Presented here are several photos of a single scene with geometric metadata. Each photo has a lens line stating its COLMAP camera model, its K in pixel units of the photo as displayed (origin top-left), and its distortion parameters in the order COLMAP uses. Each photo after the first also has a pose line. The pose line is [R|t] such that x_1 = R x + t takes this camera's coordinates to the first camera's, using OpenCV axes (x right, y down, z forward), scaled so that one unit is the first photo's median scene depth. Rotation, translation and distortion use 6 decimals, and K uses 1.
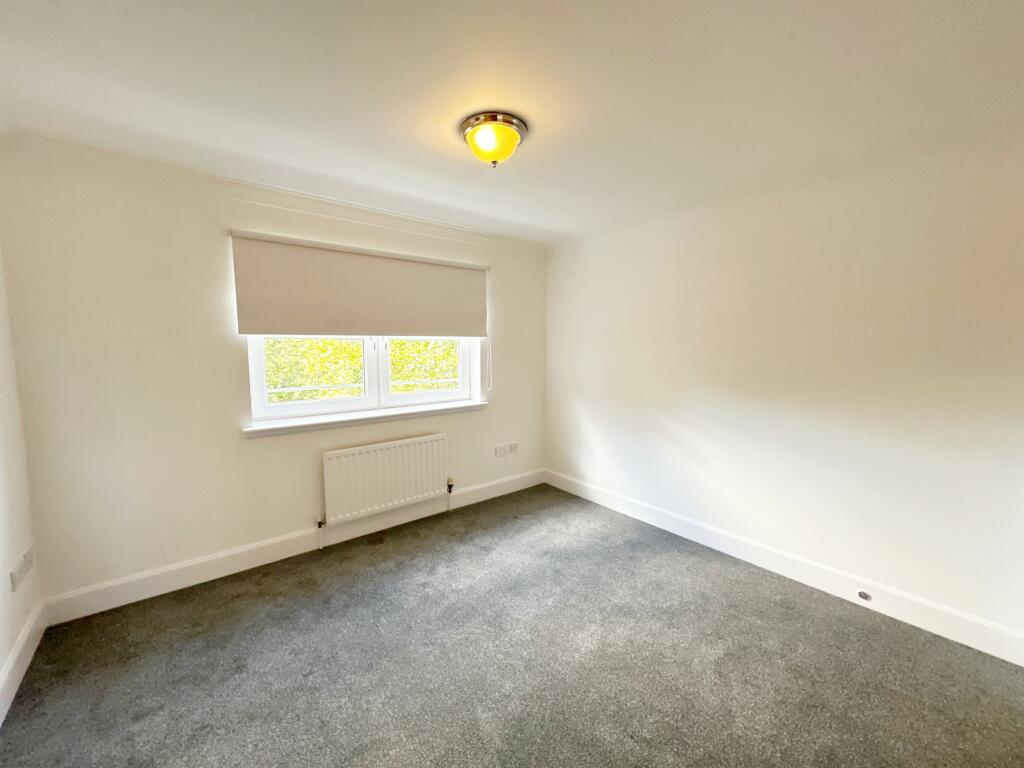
lens RADIAL K [[407.8, 0, 512.0], [0, 407.8, 384.0], [0, 0, 1]] dist [0.000982, -0.000015]
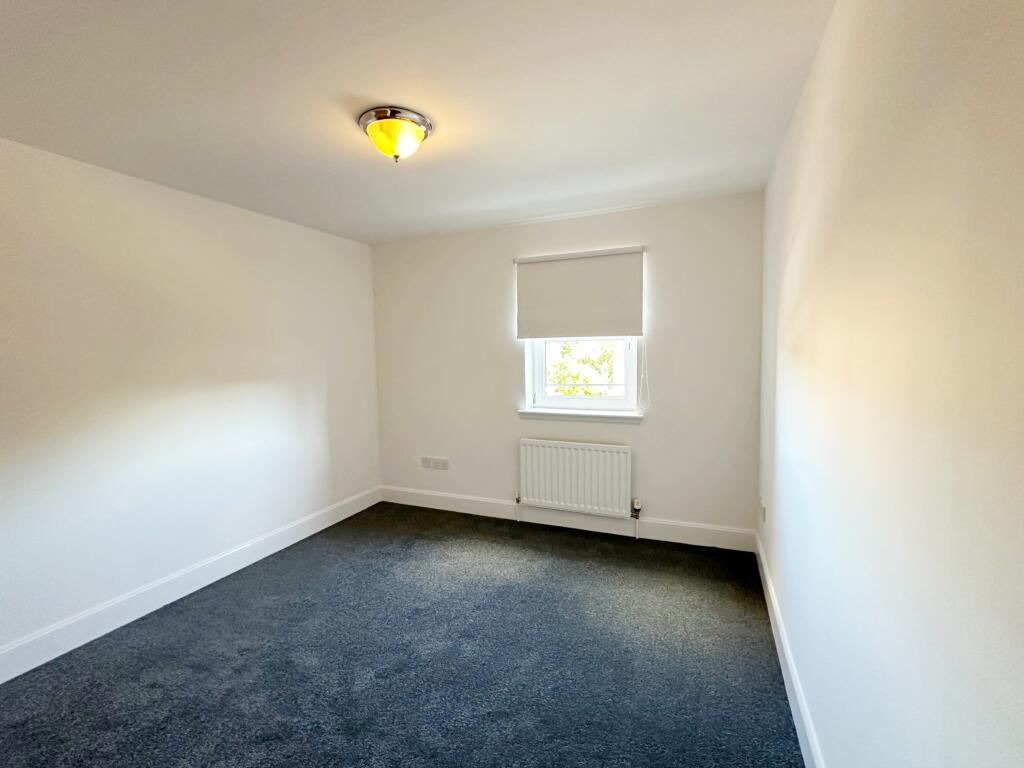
lens RADIAL K [[409.5, 0, 550.6], [0, 409.5, 370.9], [0, 0, 1]] dist [0.001194, 0.000011]
pose [[0.526477, 0.048343, -0.848814, 0.517246], [-0.072783, 0.997280, 0.011654, -0.039968], [0.847068, 0.055644, 0.528563, 0.421809]]
